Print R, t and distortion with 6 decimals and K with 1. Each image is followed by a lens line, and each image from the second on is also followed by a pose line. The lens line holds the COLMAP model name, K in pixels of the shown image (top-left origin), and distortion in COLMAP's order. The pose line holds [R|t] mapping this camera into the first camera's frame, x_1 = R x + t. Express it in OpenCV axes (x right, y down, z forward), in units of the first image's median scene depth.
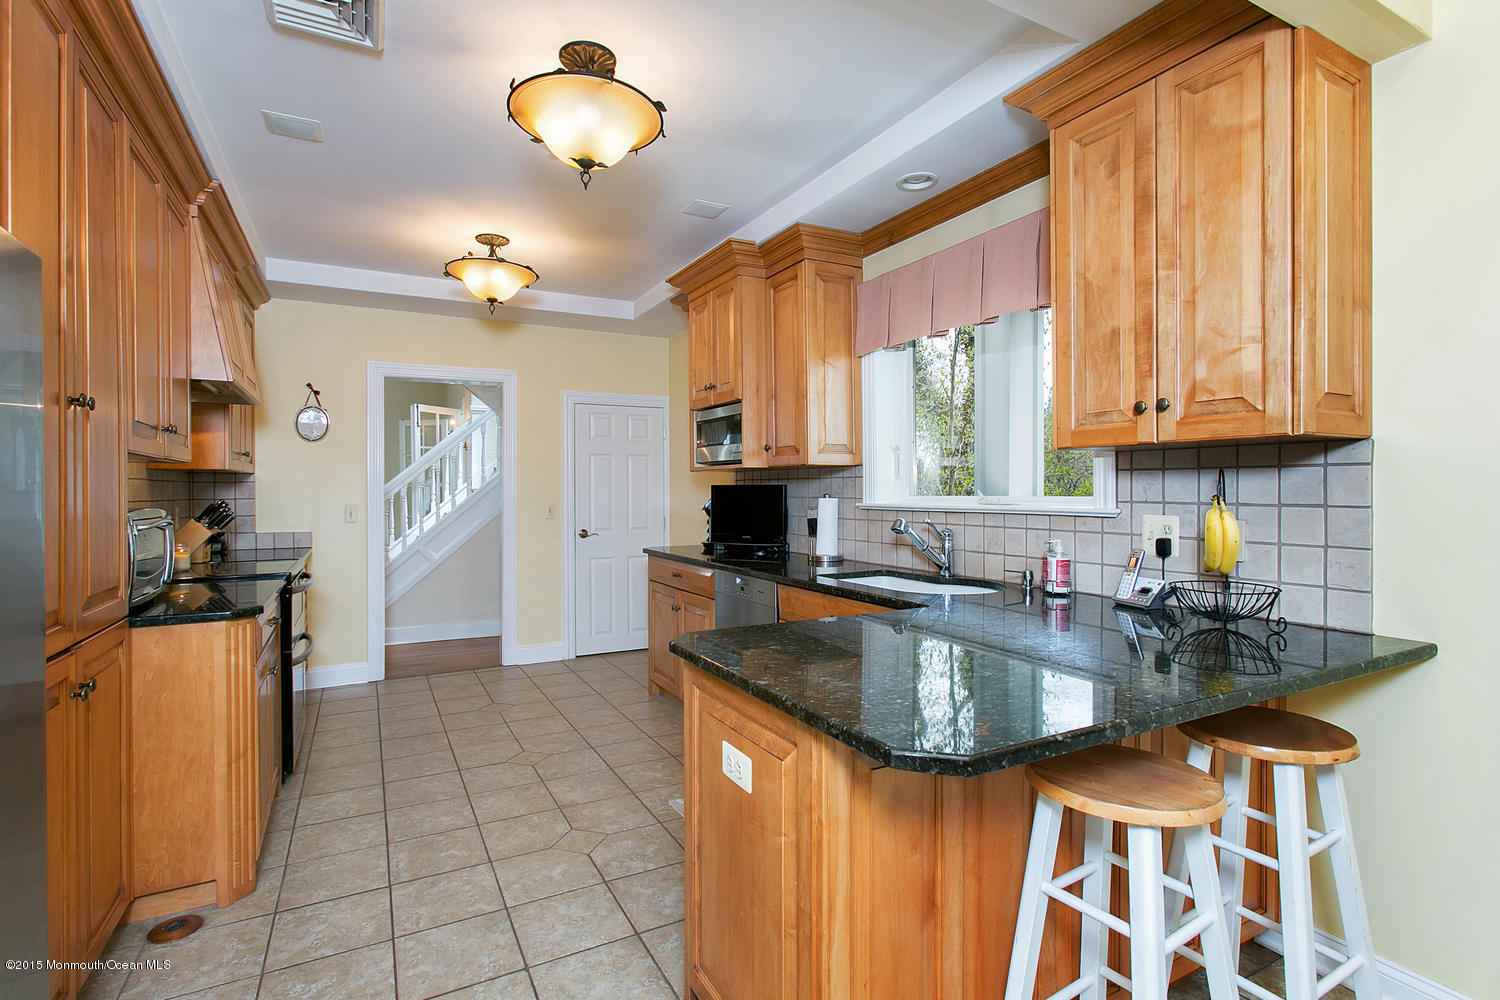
lens RADIAL K [[727.3, 0, 749.6], [0, 727.3, 496.3], [0, 0, 1]] dist [0.000533, 0.000080]
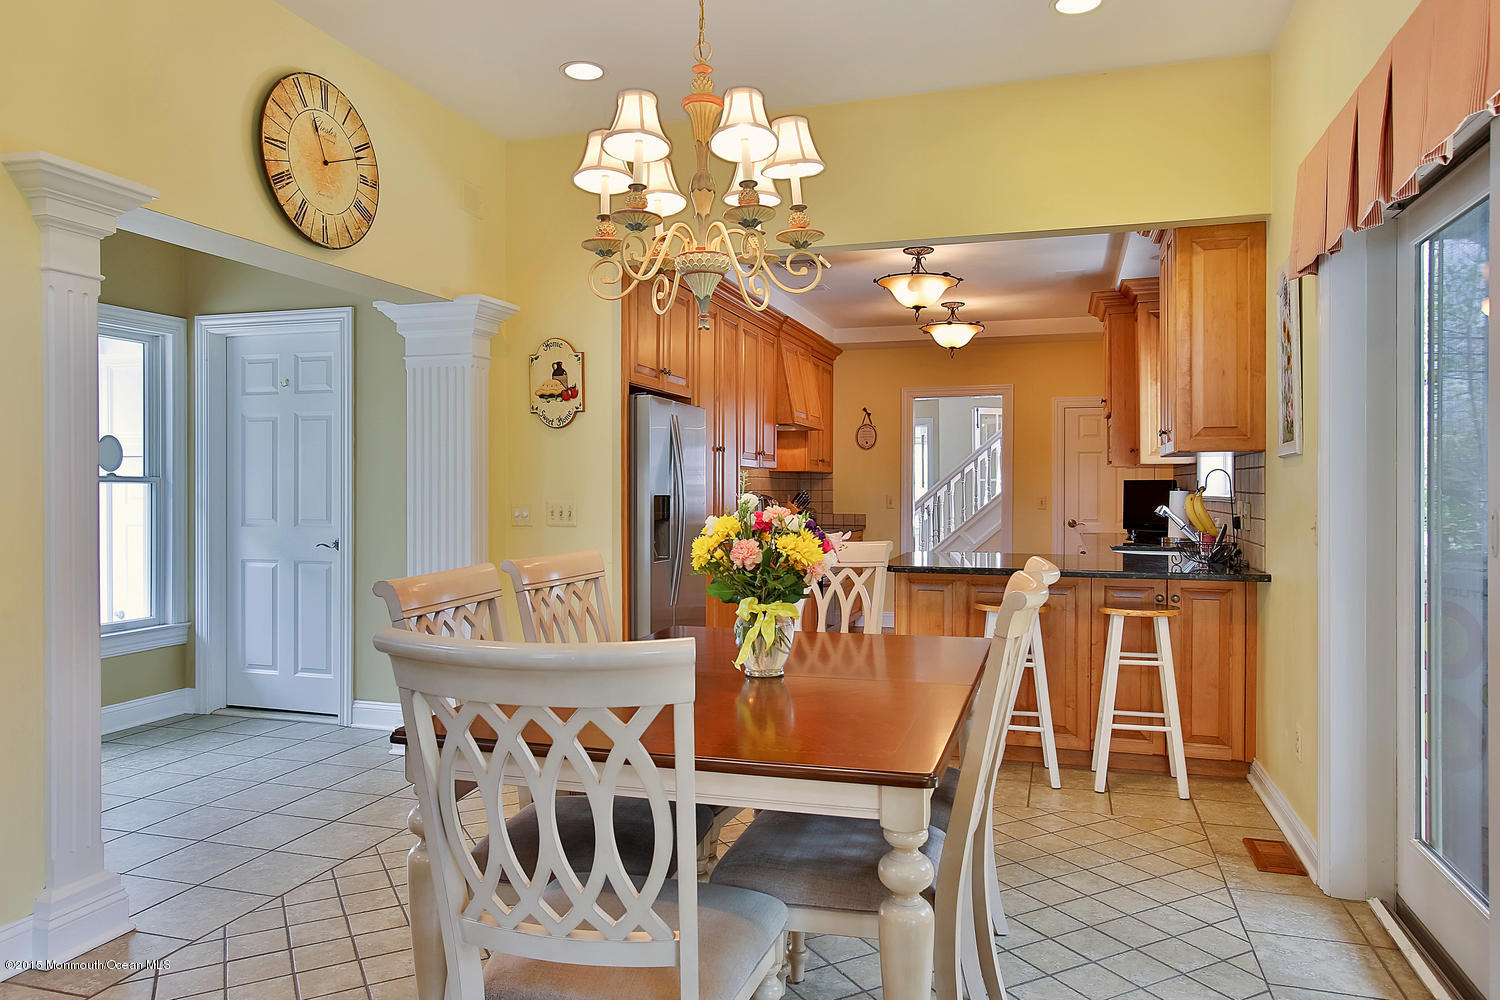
lens RADIAL K [[1014.7, 0, 750.6], [0, 1014.7, 494.8], [0, 0, 1]] dist [-0.000341, -0.000015]
pose [[0.705727, 0.008200, -0.708437, 0.644874], [-0.008570, 0.999959, 0.003036, 0.007887], [0.708432, 0.003929, 0.705768, -0.552064]]
